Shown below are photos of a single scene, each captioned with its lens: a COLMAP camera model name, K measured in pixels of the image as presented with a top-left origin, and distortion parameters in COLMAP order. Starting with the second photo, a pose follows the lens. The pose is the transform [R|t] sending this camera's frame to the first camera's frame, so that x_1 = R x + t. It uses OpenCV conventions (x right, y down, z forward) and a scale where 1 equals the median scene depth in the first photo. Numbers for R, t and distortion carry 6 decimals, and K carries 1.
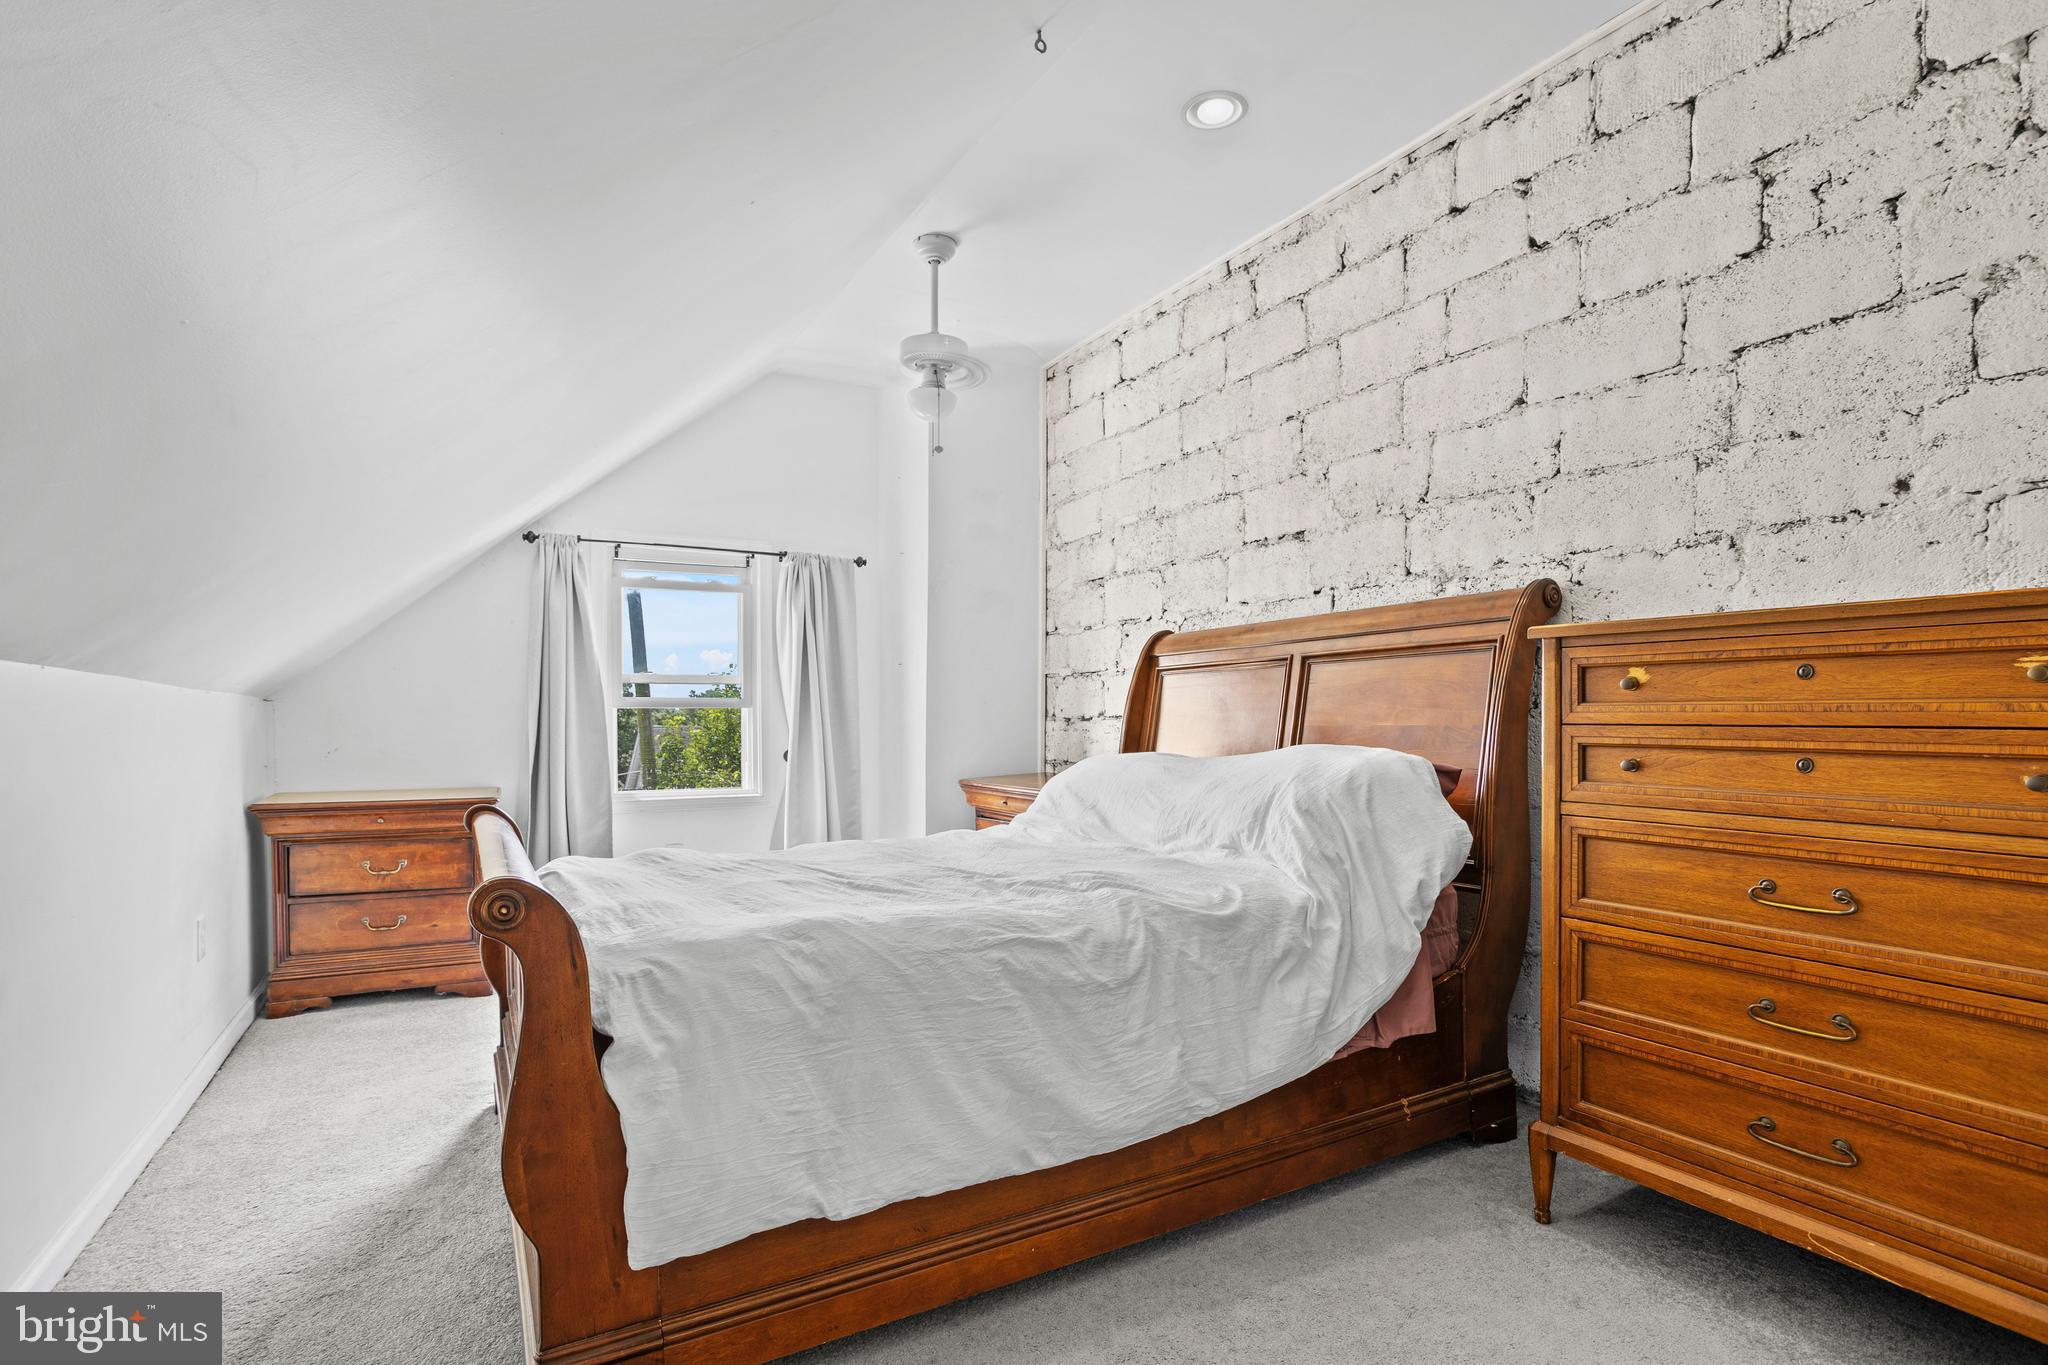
lens RADIAL K [[1028.7, 0, 1022.3], [0, 1028.7, 721.7], [0, 0, 1]] dist [-0.051303, 0.034381]
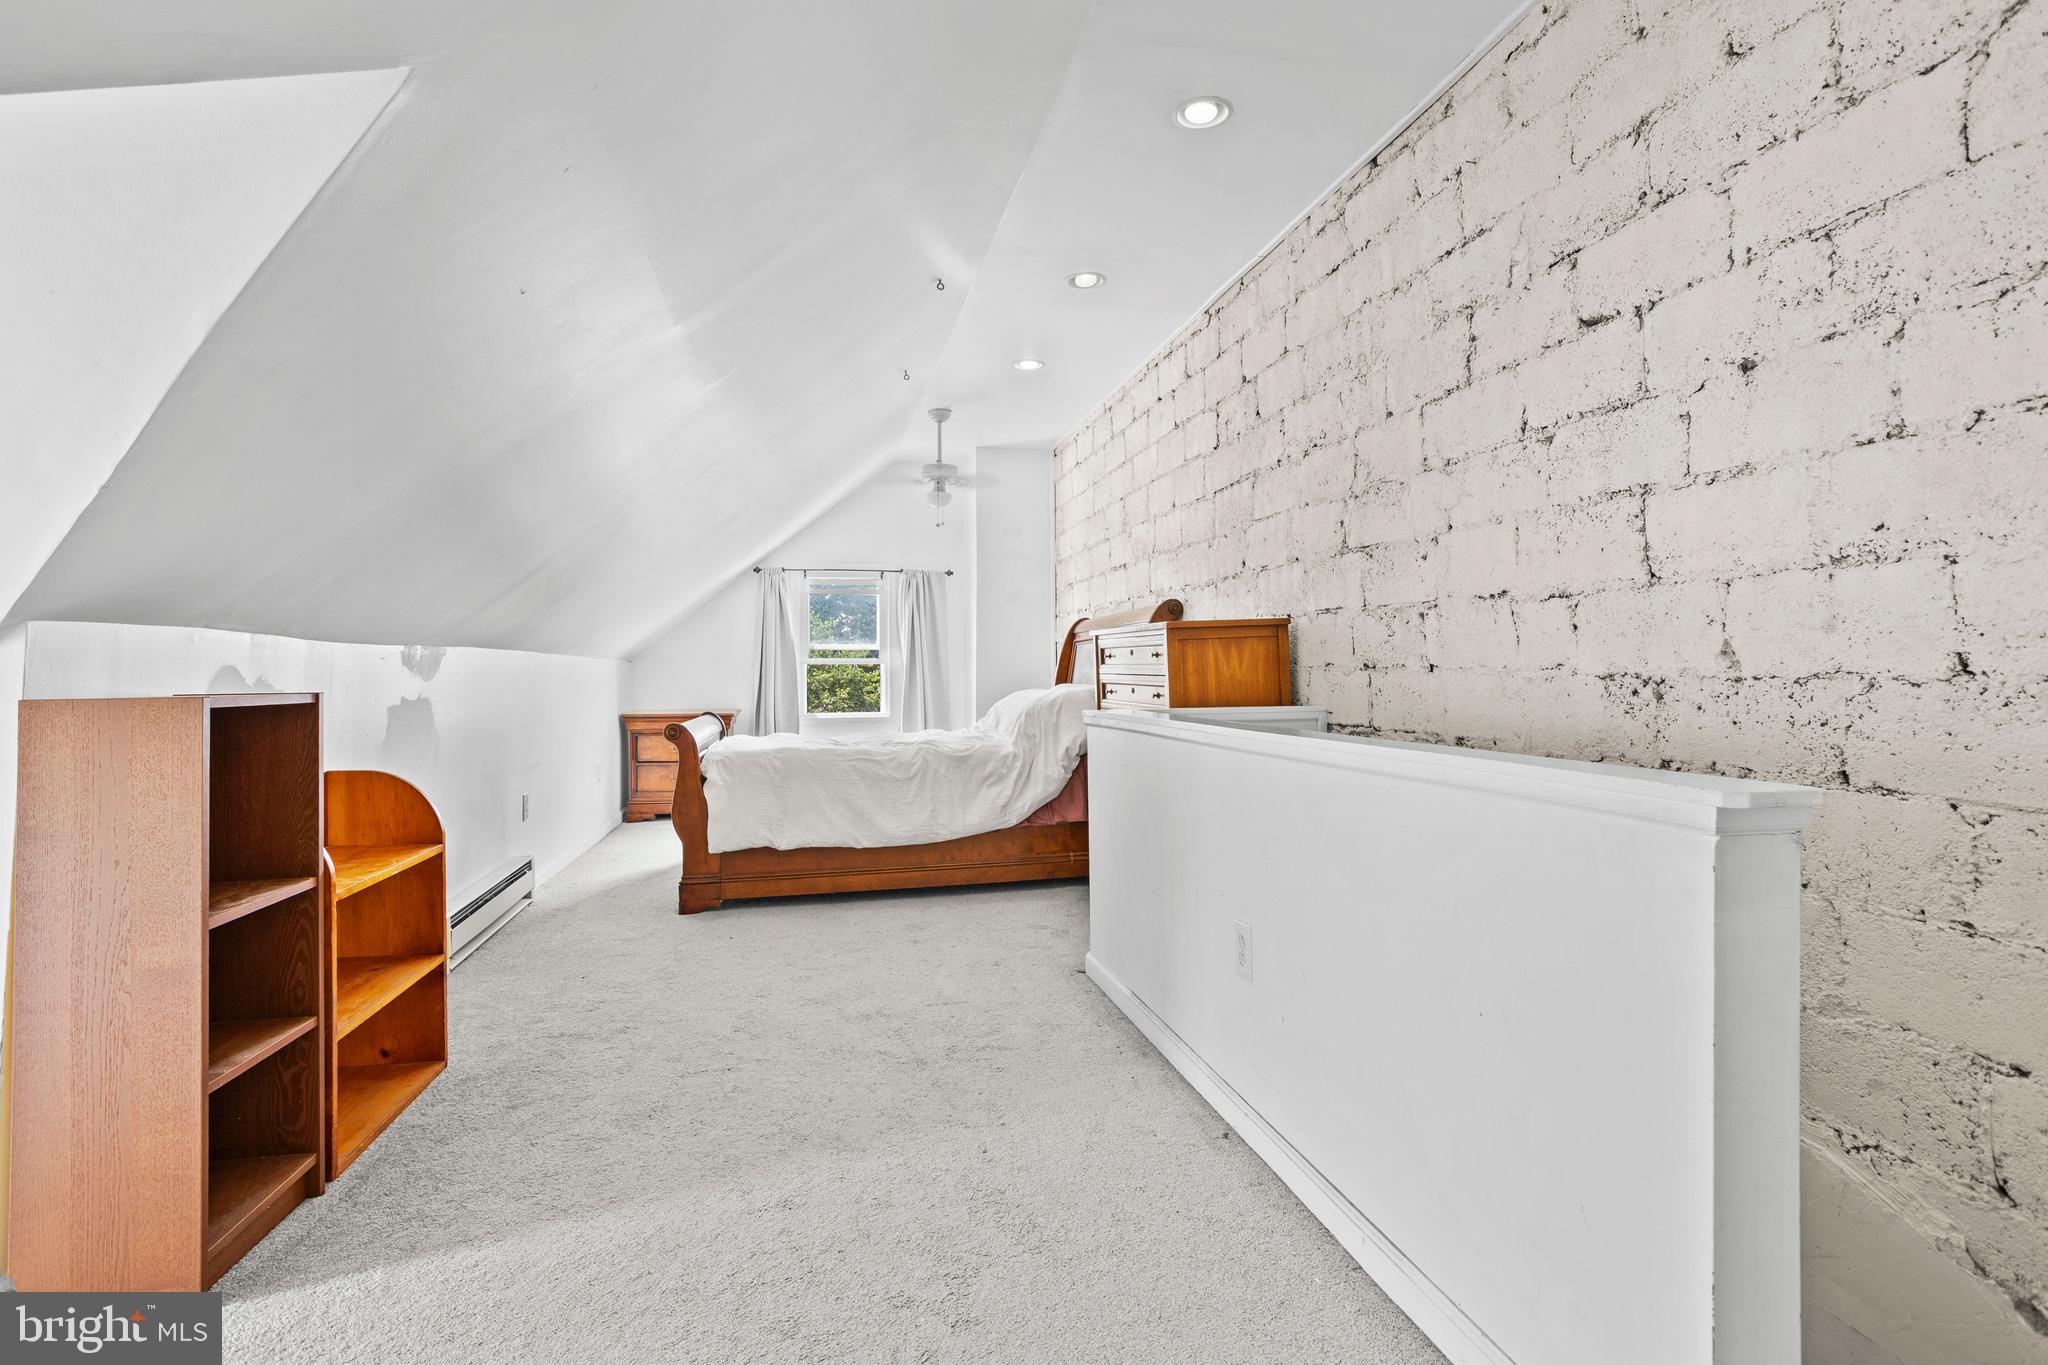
lens RADIAL K [[1027.3, 0, 1020.4], [0, 1027.3, 629.5], [0, 0, 1]] dist [-0.050165, 0.033447]
pose [[0.954328, -0.014577, -0.298405, 0.604573], [0.002840, 0.999207, -0.039727, -0.003629], [0.298747, 0.037066, 0.953612, -0.707770]]
